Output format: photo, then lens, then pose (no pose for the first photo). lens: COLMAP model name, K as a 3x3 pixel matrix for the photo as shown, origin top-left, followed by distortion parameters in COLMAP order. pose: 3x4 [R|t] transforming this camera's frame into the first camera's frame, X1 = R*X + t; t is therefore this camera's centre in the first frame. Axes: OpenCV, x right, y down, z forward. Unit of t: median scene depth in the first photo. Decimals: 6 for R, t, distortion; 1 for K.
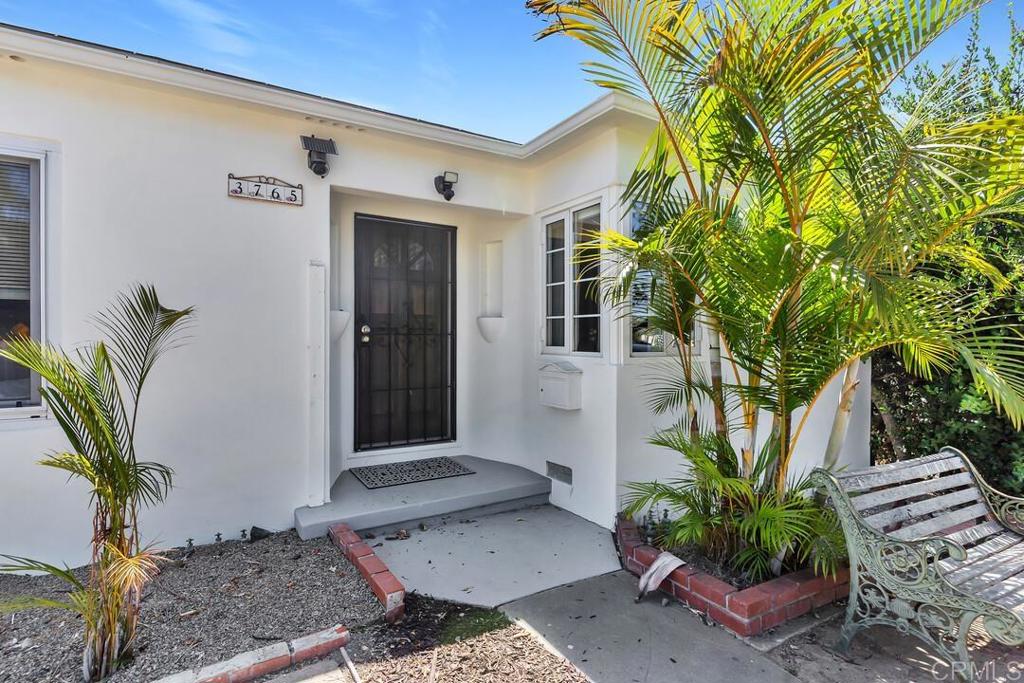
lens RADIAL K [[510.9, 0, 513.2], [0, 510.9, 336.3], [0, 0, 1]] dist [0.004204, -0.000035]
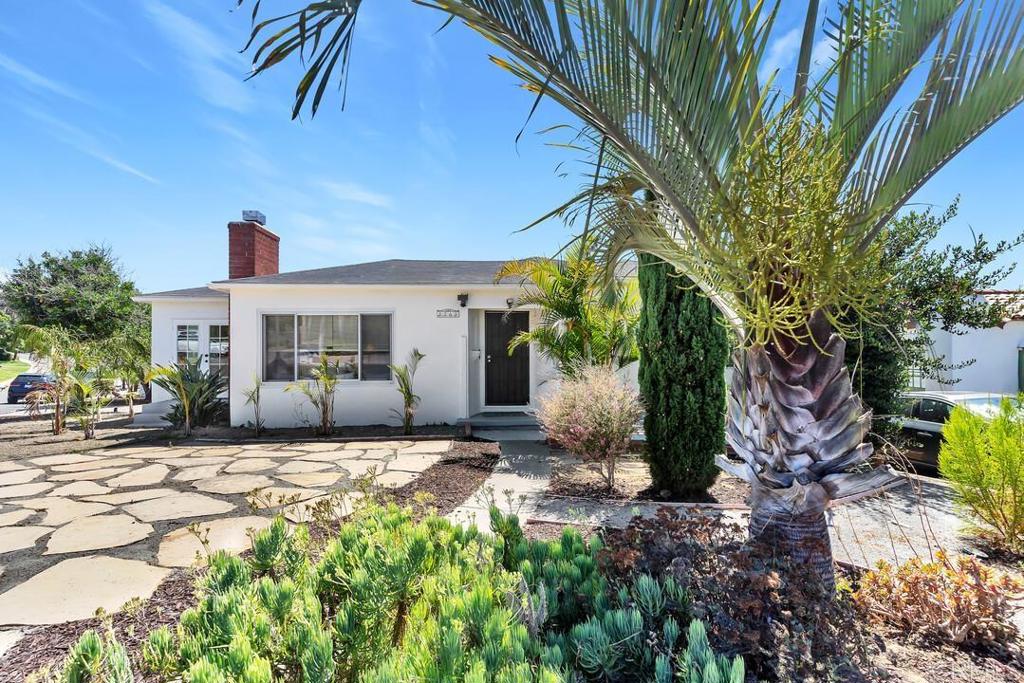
lens RADIAL K [[510.9, 0, 513.2], [0, 510.9, 336.3], [0, 0, 1]] dist [0.004204, -0.000035]
pose [[0.905054, -0.019652, -0.424843, 0.985370], [0.006361, 0.999446, -0.032681, -0.036335], [0.425249, 0.026876, 0.904677, -1.350577]]
